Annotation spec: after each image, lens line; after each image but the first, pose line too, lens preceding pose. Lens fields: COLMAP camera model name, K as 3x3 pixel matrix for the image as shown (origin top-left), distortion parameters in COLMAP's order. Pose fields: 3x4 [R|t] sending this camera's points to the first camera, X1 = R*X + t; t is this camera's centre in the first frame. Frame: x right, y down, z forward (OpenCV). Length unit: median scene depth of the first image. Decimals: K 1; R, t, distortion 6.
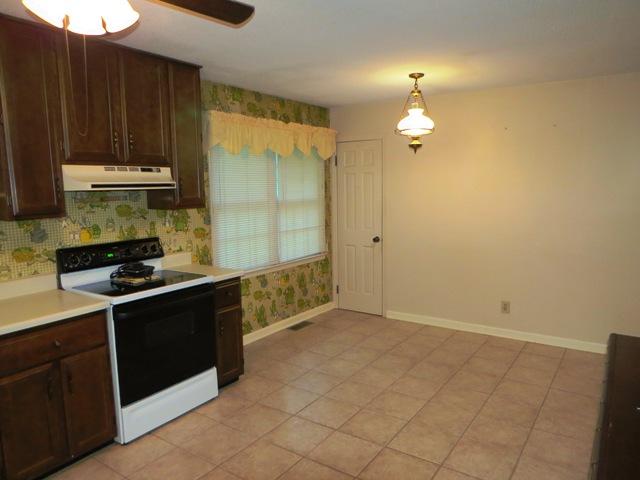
lens RADIAL K [[458.2, 0, 314.0], [0, 458.2, 241.7], [0, 0, 1]] dist [-0.026660, 0.010261]
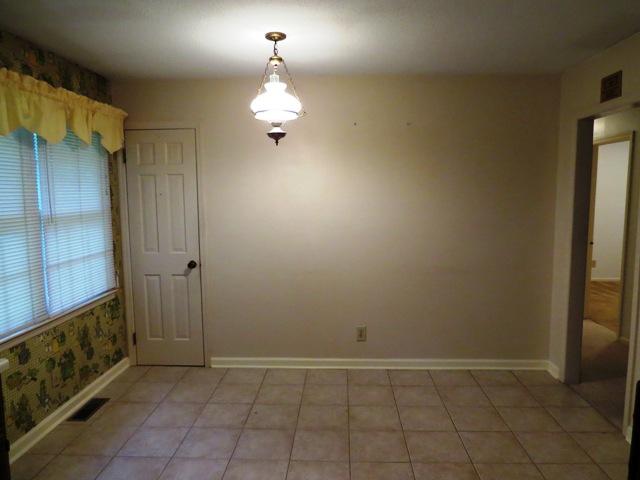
lens RADIAL K [[458.2, 0, 323.2], [0, 458.2, 242.8], [0, 0, 1]] dist [-0.026660, 0.010261]
pose [[0.840573, -0.052784, 0.539120, -0.088187], [0.062308, 0.998057, 0.000568, -0.029739], [-0.538102, 0.033114, 0.842229, 0.289083]]
